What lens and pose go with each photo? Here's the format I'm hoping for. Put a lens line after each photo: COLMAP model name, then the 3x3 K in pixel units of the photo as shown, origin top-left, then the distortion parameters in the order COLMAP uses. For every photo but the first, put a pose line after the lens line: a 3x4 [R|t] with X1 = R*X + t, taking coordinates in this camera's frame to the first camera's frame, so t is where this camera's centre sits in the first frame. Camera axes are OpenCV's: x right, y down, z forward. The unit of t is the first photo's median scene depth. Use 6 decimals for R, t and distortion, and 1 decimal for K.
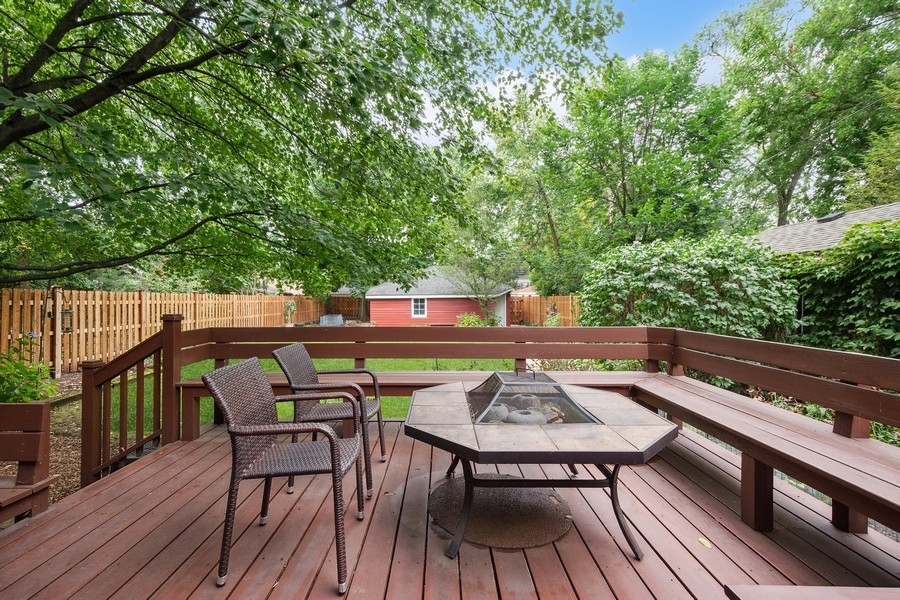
lens RADIAL K [[398.4, 0, 449.8], [0, 398.4, 304.4], [0, 0, 1]] dist [0.003355, 0.000053]
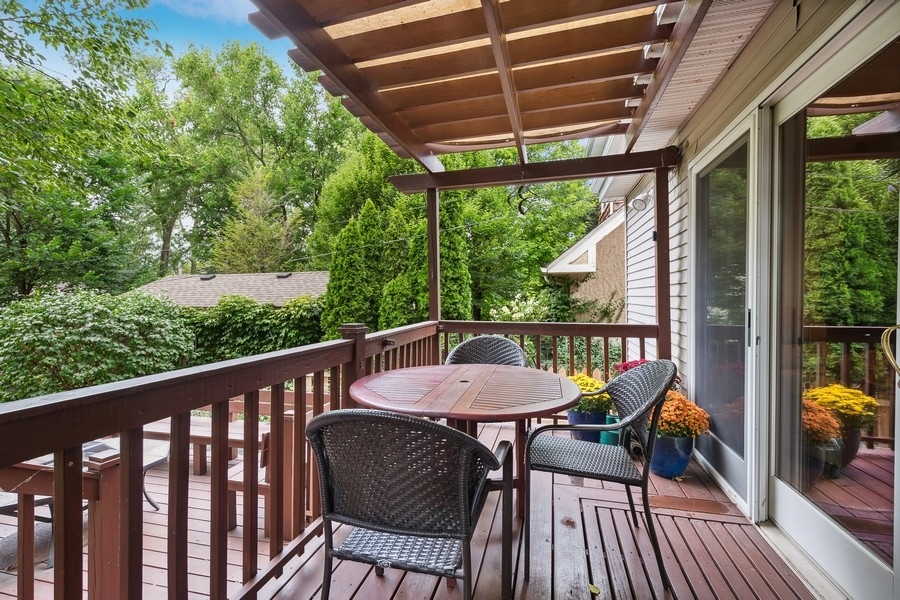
lens RADIAL K [[398.4, 0, 448.0], [0, 398.4, 303.4], [0, 0, 1]] dist [0.003355, 0.000053]
pose [[0.242489, -0.017043, 0.970004, -0.402725], [0.017212, 0.999764, 0.013263, -0.157310], [-0.970001, 0.013480, 0.242725, -0.343399]]
